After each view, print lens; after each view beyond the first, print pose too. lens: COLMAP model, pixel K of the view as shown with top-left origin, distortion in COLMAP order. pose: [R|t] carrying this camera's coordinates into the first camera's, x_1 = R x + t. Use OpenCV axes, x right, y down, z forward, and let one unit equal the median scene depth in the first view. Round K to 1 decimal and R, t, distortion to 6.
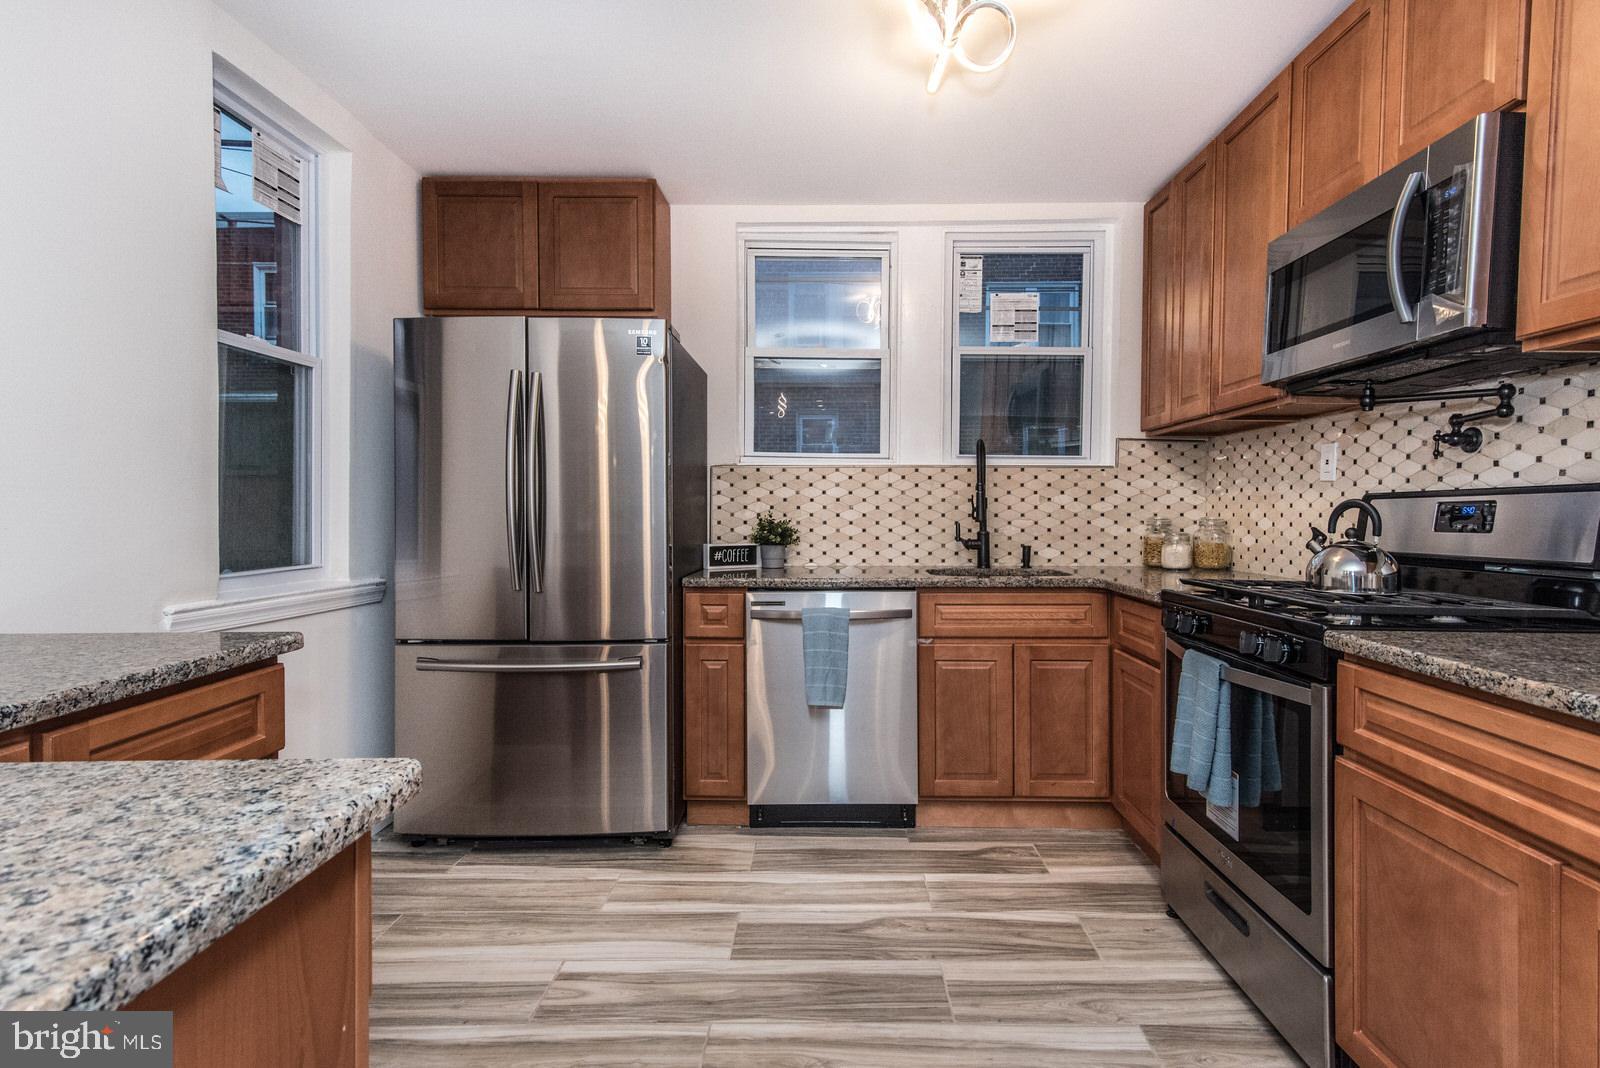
lens RADIAL K [[805.1, 0, 808.5], [0, 805.1, 485.9], [0, 0, 1]] dist [0.024625, 0.000757]
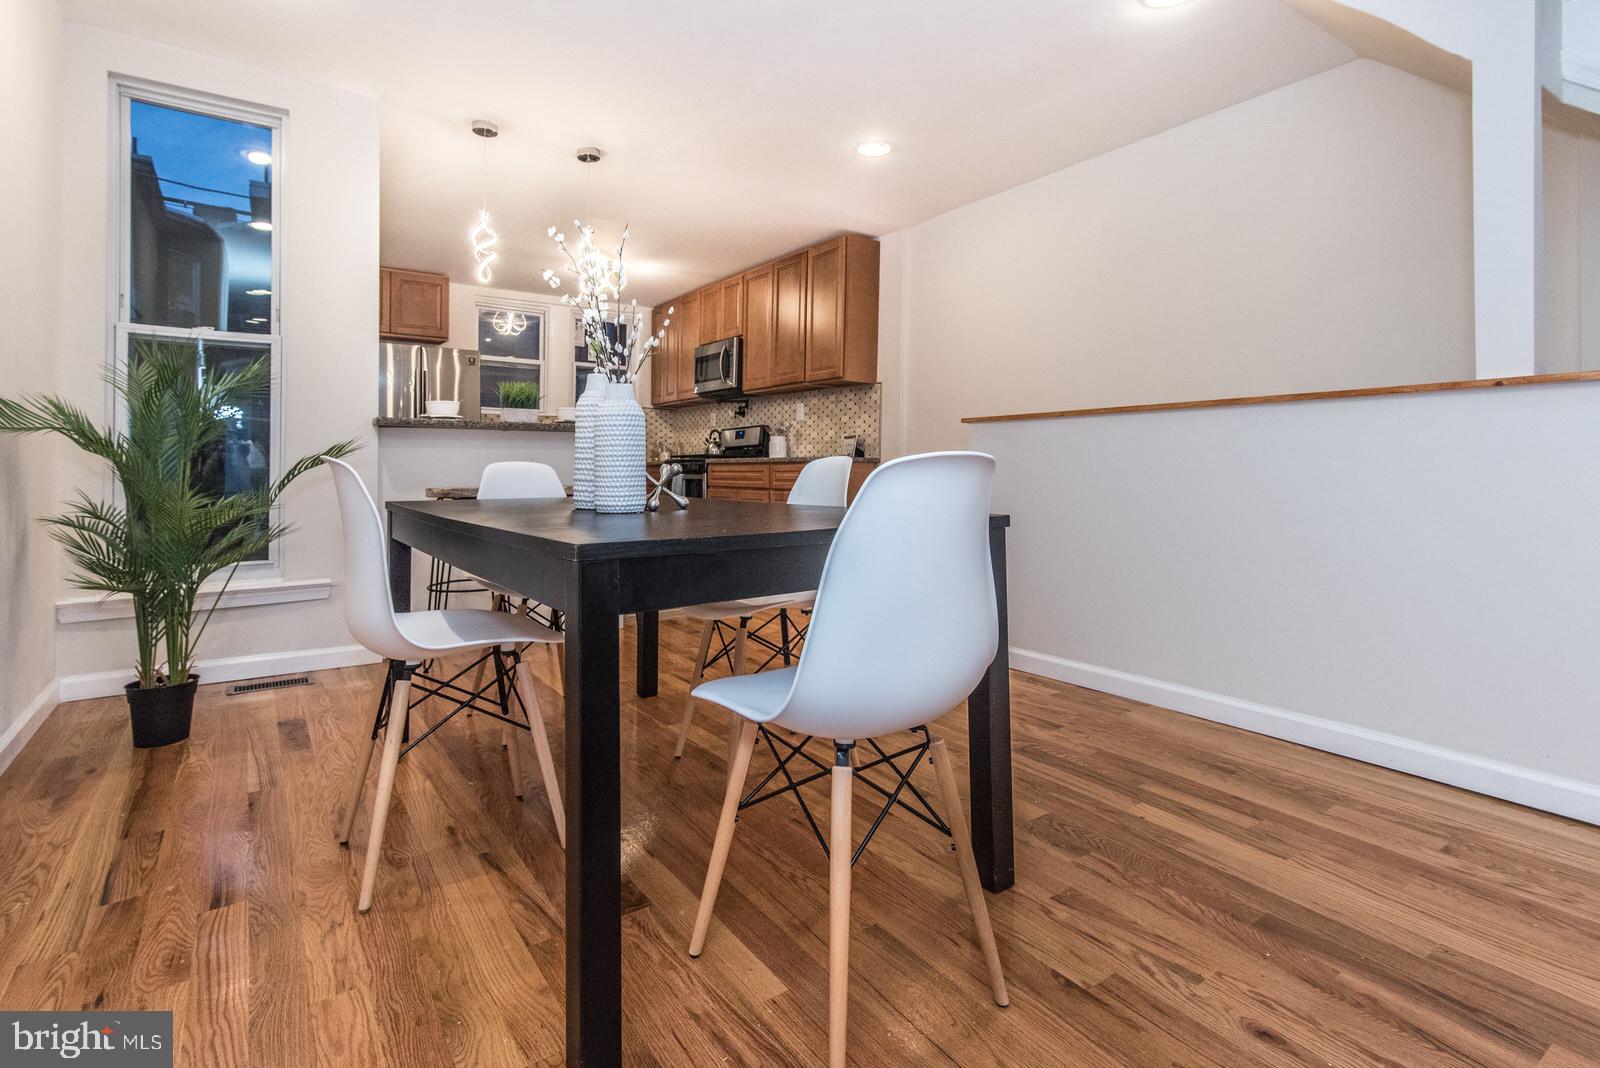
lens RADIAL K [[805.1, 0, 808.5], [0, 805.1, 485.9], [0, 0, 1]] dist [0.024625, 0.000757]
pose [[0.804372, -0.011537, 0.594013, -1.065912], [-0.016491, 0.998993, 0.041734, 0.107957], [-0.593897, -0.043366, 0.803372, -2.026688]]
